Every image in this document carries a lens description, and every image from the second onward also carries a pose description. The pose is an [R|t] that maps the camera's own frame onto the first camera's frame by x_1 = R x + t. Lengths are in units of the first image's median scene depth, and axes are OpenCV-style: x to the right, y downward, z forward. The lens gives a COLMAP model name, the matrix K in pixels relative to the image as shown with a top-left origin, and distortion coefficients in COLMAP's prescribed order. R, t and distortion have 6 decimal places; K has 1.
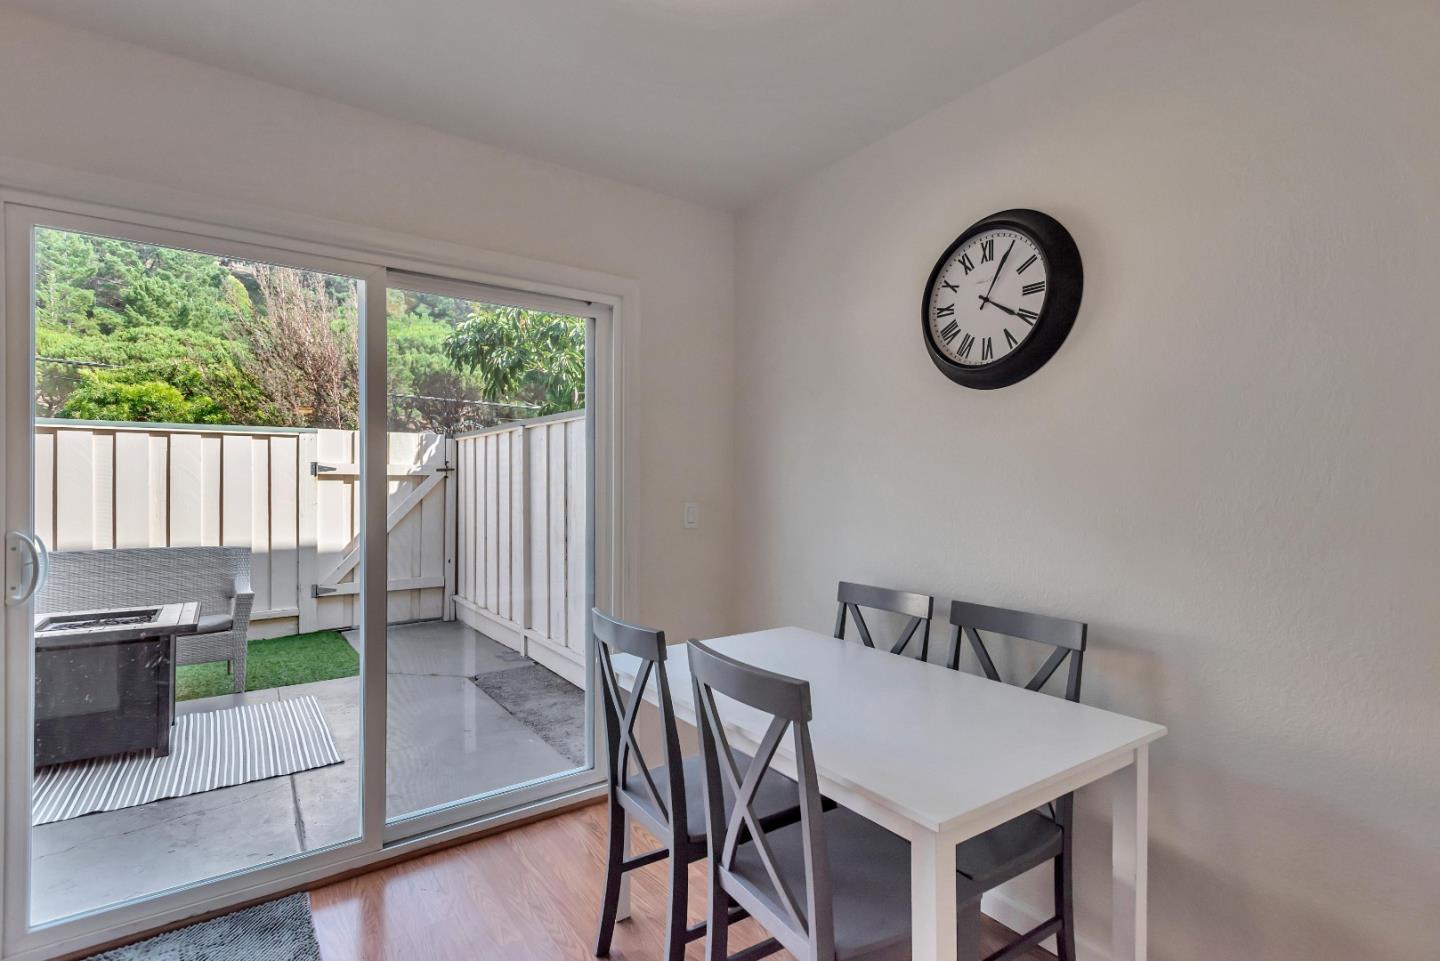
lens RADIAL K [[680.2, 0, 721.7], [0, 680.2, 486.8], [0, 0, 1]] dist [0.026589, -0.011336]
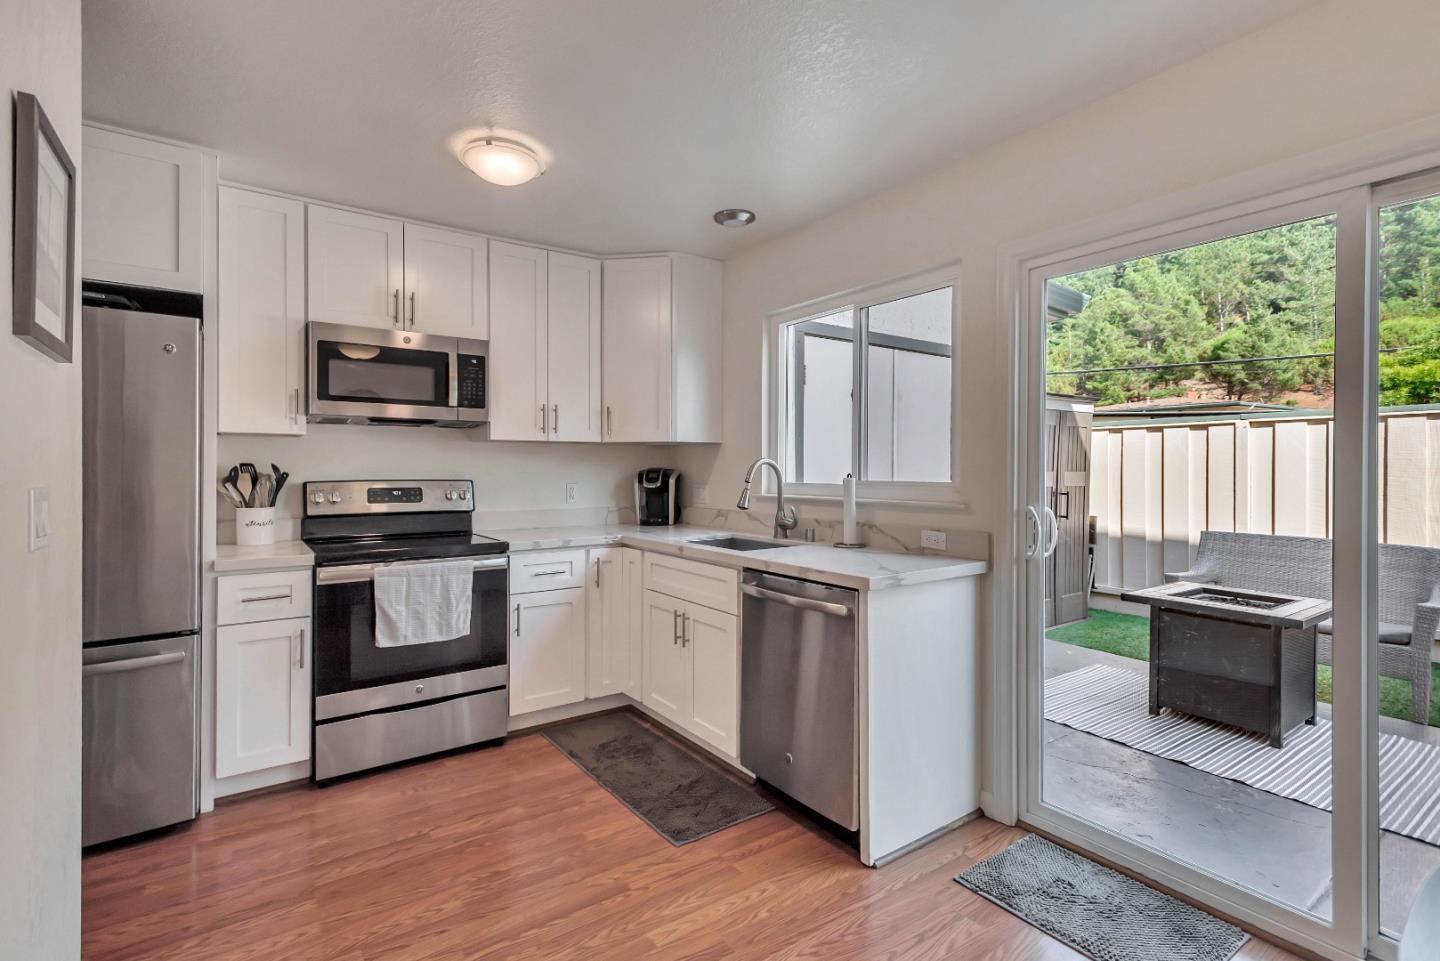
lens RADIAL K [[671.9, 0, 717.8], [0, 671.9, 470.9], [0, 0, 1]] dist [0.019801, -0.009780]
pose [[-0.012163, 0.002187, -0.999924, 0.087959], [-0.009486, 0.999952, 0.002302, -0.000955], [0.999881, 0.009513, -0.012142, 0.102574]]
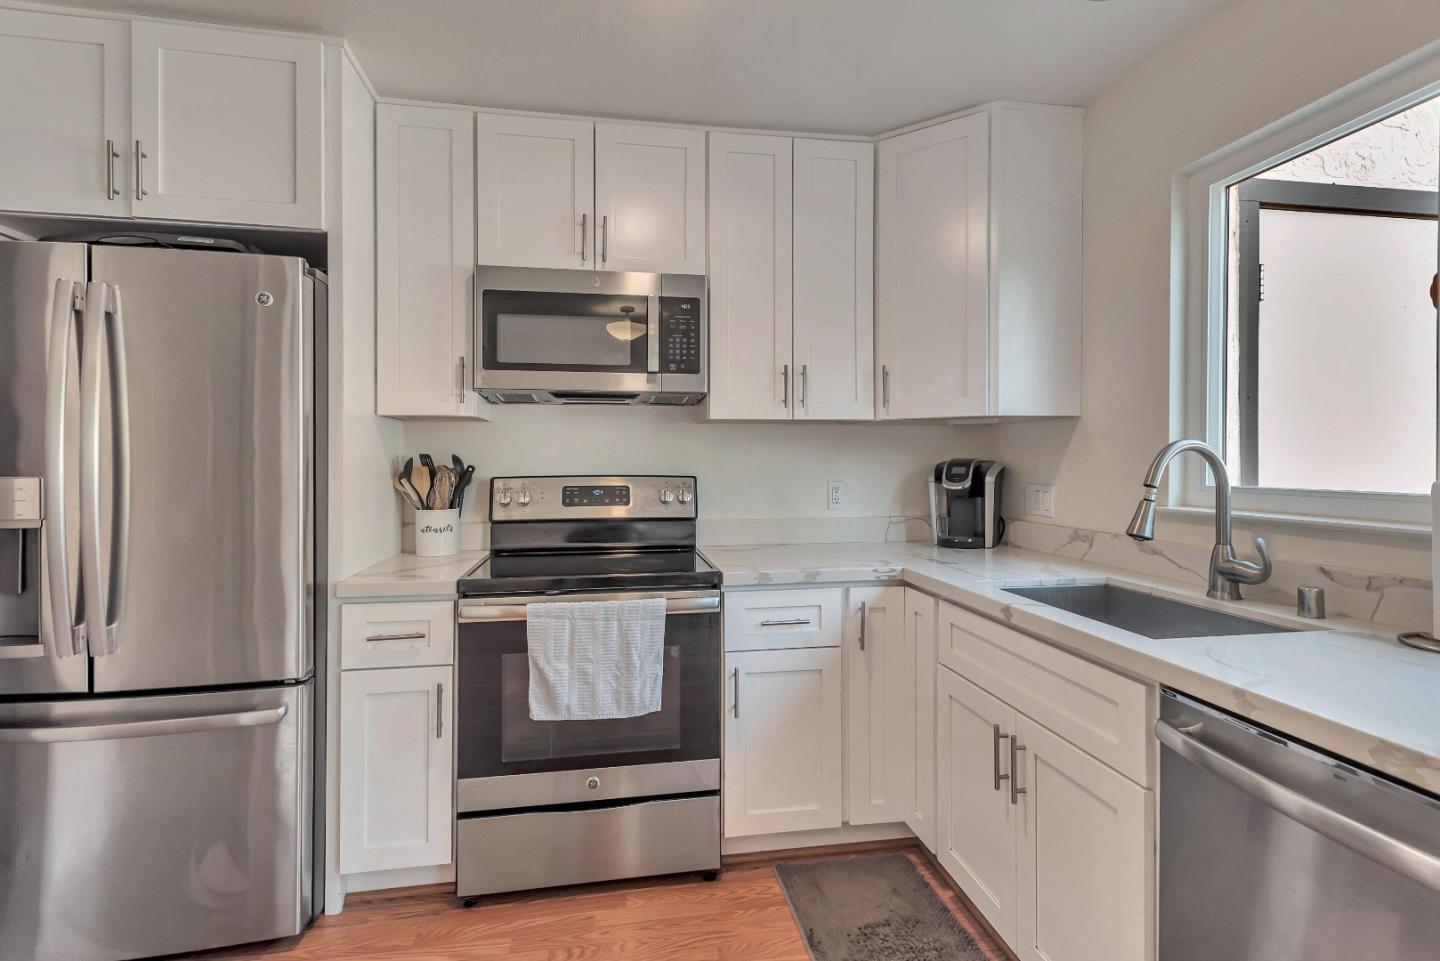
lens RADIAL K [[679.1, 0, 721.9], [0, 679.1, 461.0], [0, 0, 1]] dist [0.017072, -0.000084]
pose [[-0.442613, -0.000688, -0.896712, -0.097787], [-0.007505, 0.999968, 0.002938, -0.000635], [0.896681, 0.008030, -0.442604, 0.089030]]
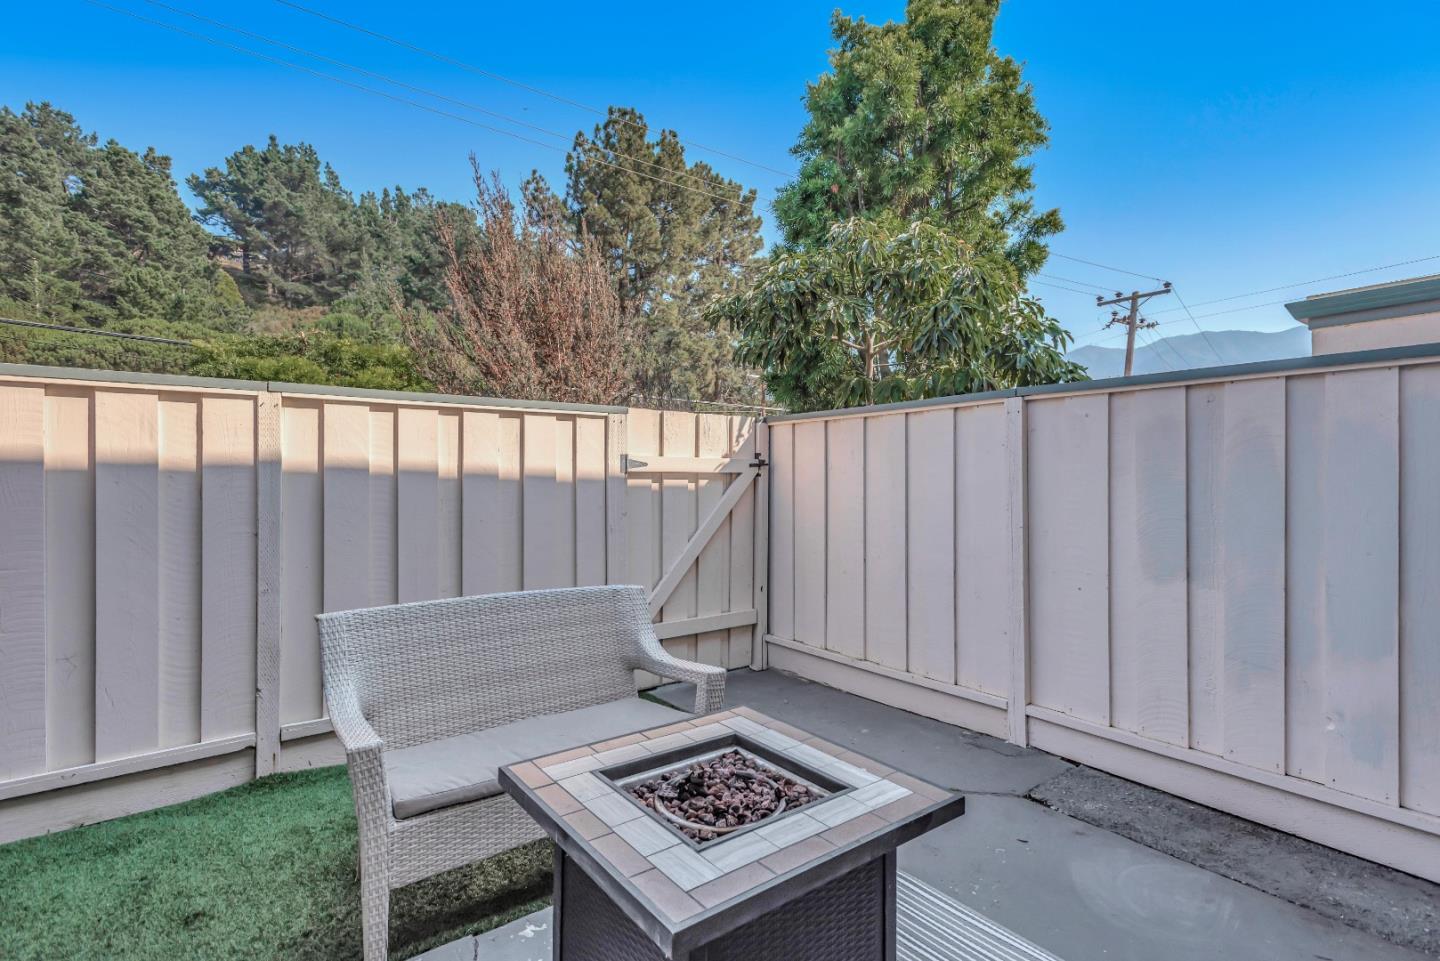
lens RADIAL K [[680.2, 0, 721.7], [0, 680.2, 486.8], [0, 0, 1]] dist [0.026589, -0.011336]
pose [[0.999785, -0.004082, 0.020326, -0.458687], [0.004007, 0.999985, 0.003711, -0.004377], [-0.020341, -0.003629, 0.999787, 0.269137]]
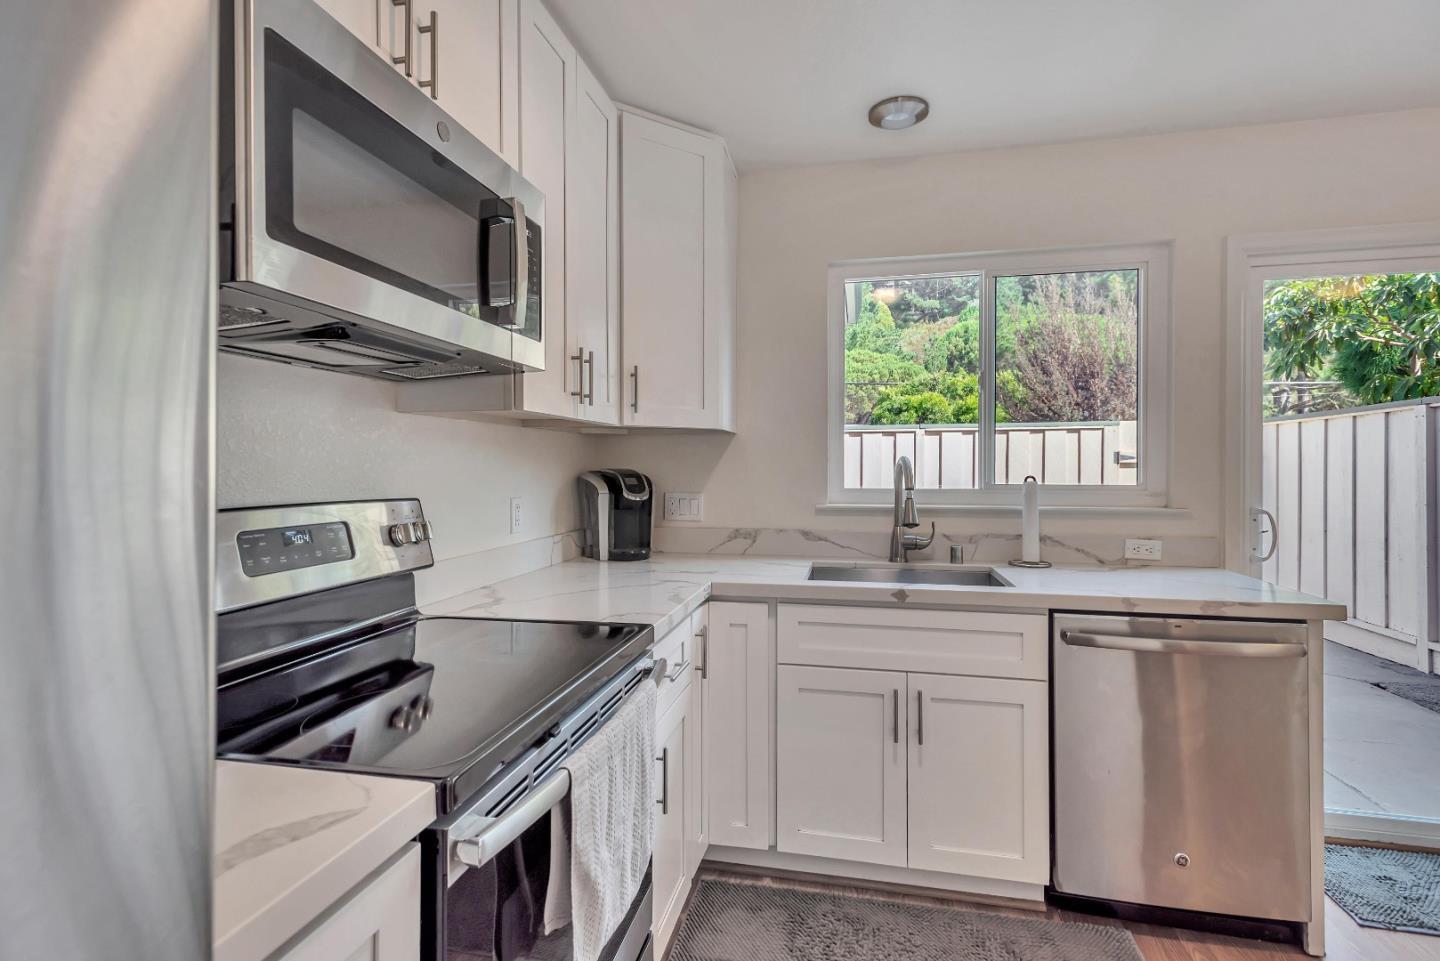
lens RADIAL K [[671.9, 0, 717.8], [0, 671.9, 470.9], [0, 0, 1]] dist [0.019801, -0.009780]
pose [[0.666906, 0.000939, -0.745141, -0.192769], [-0.003929, 0.999990, -0.002256, -0.000297], [0.745132, 0.004433, 0.666903, -0.179424]]
